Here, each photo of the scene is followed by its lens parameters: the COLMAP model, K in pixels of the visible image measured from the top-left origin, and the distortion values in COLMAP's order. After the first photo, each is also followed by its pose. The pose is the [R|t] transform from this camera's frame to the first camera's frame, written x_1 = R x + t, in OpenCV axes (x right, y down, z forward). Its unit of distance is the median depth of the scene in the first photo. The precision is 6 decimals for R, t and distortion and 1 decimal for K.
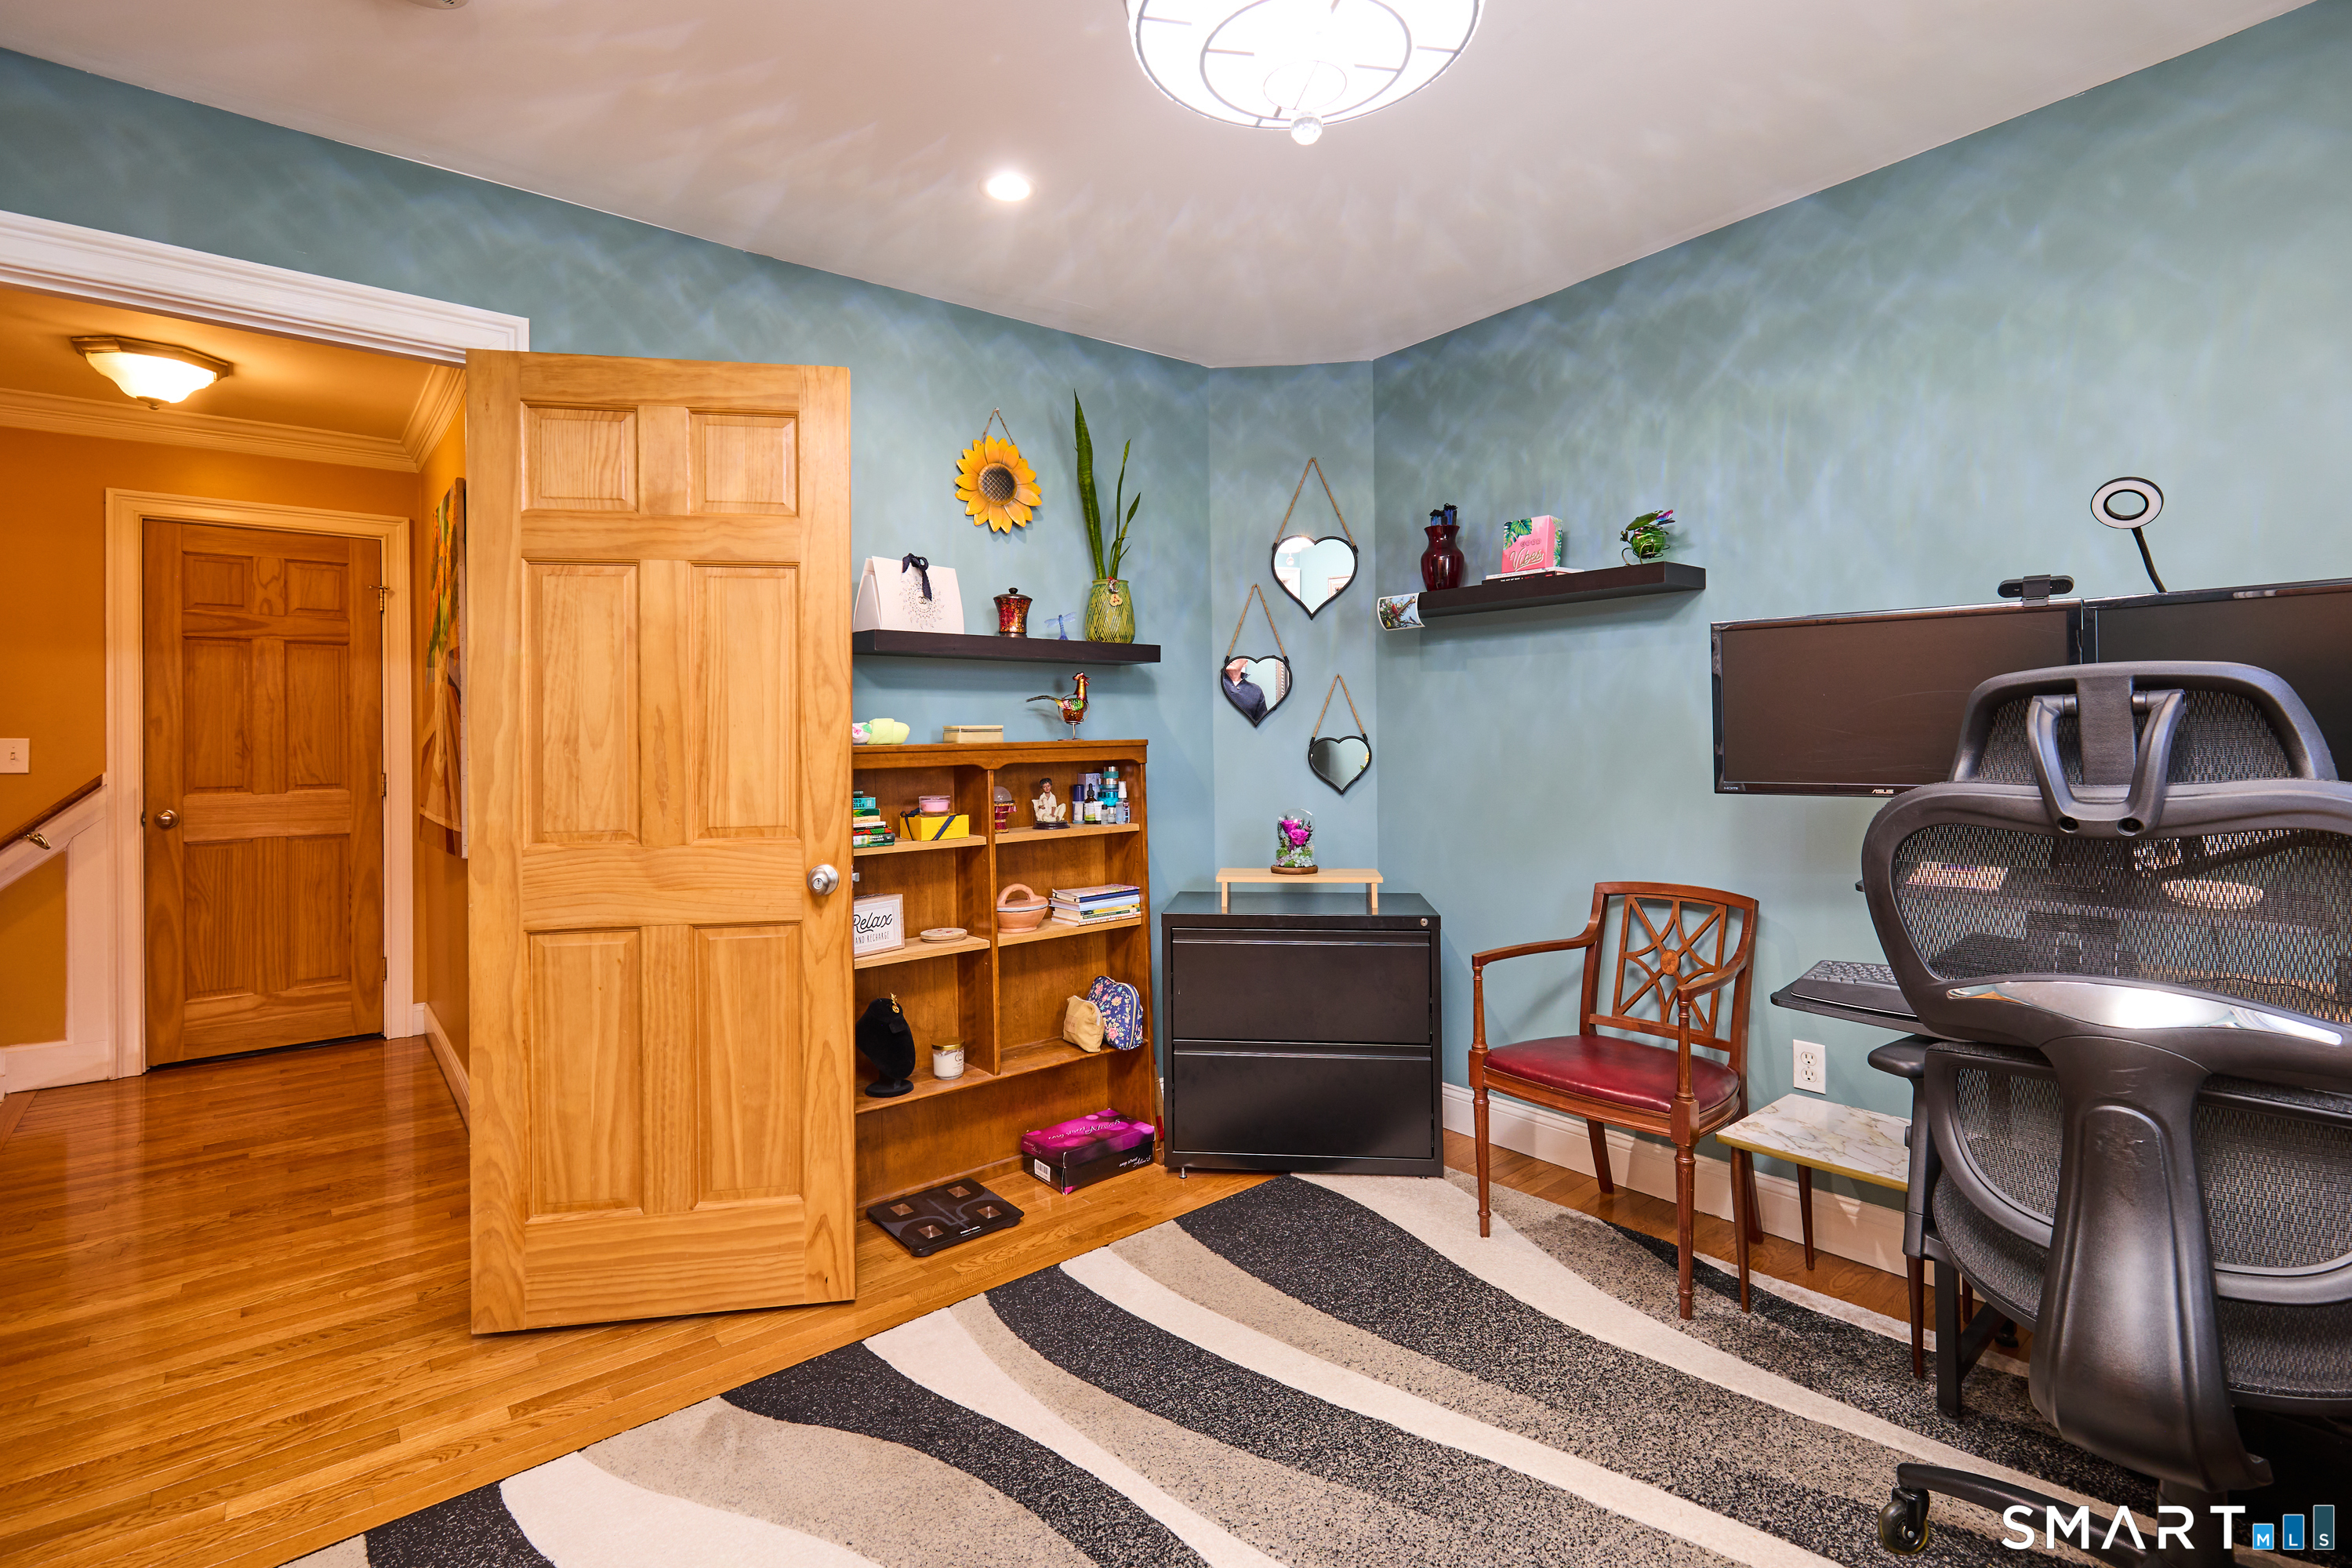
lens RADIAL K [[1075.8, 0, 1164.0], [0, 1075.8, 748.8], [0, 0, 1]] dist [0.001650, -0.000856]
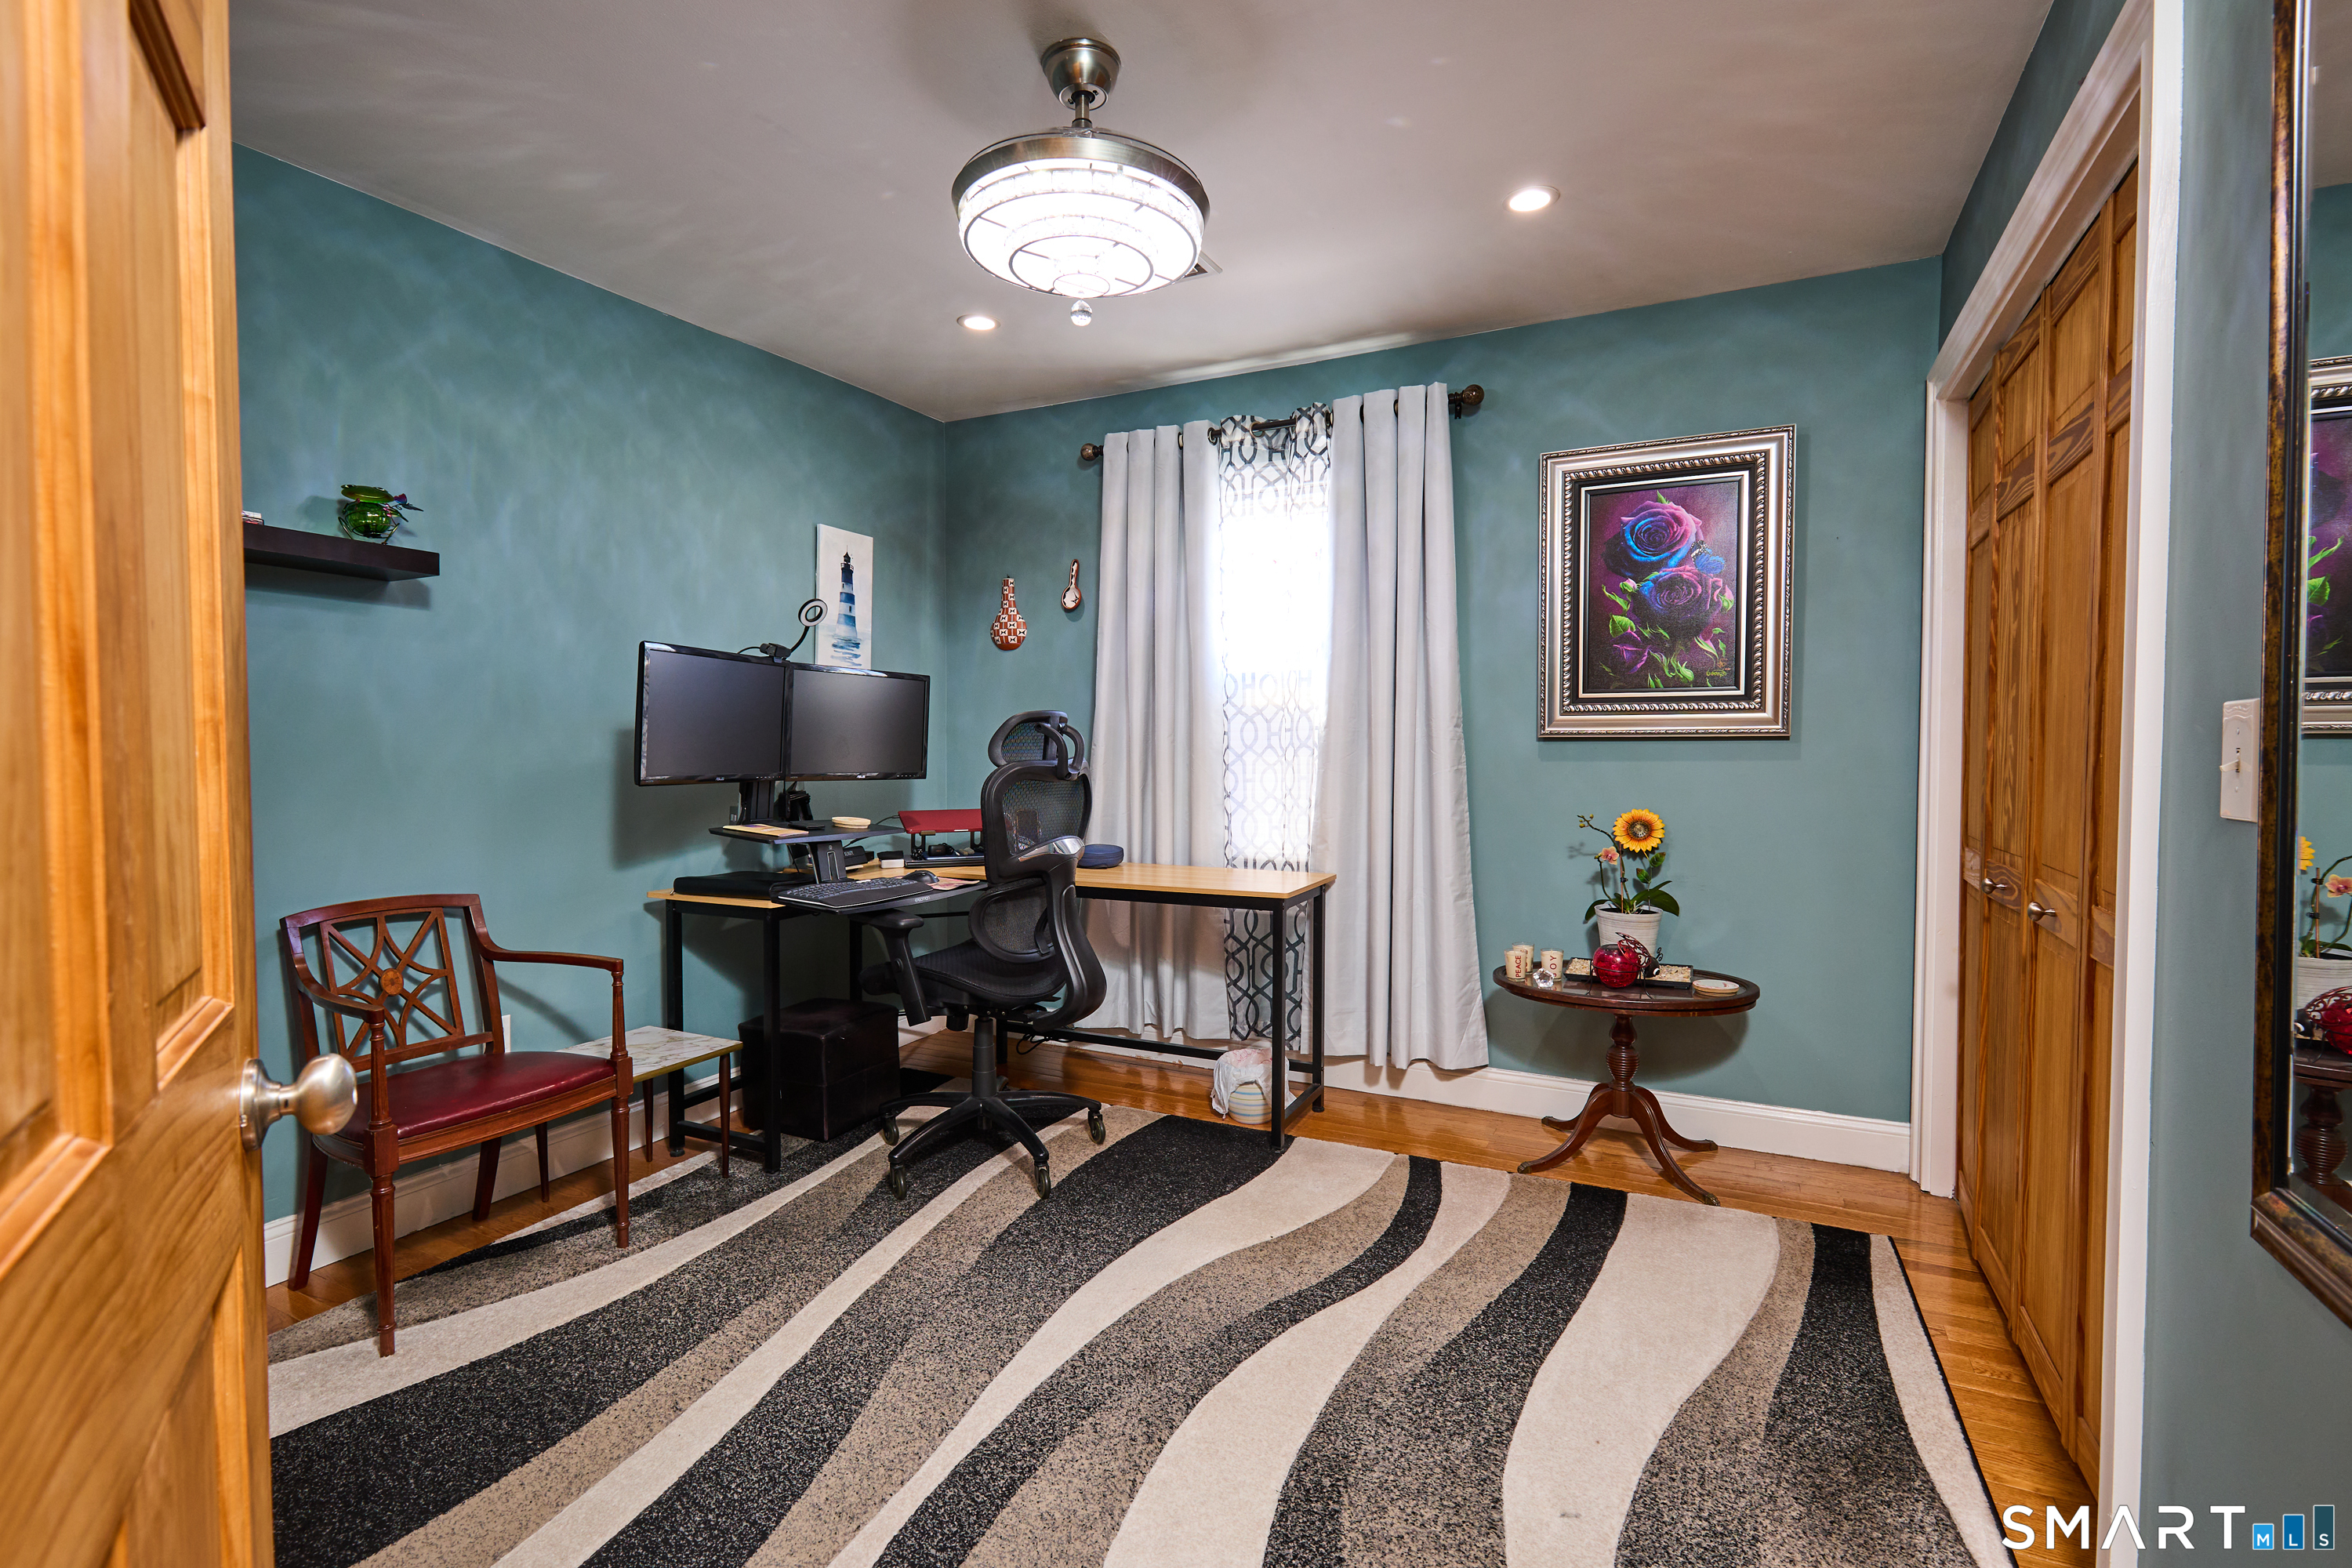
lens RADIAL K [[1075.8, 0, 1187.3], [0, 1075.8, 796.1], [0, 0, 1]] dist [0.001650, -0.000856]
pose [[-0.414692, -0.030005, 0.909467, -0.798795], [0.009964, 0.999247, 0.037510, 0.014241], [-0.909907, 0.024617, -0.414080, 0.928951]]
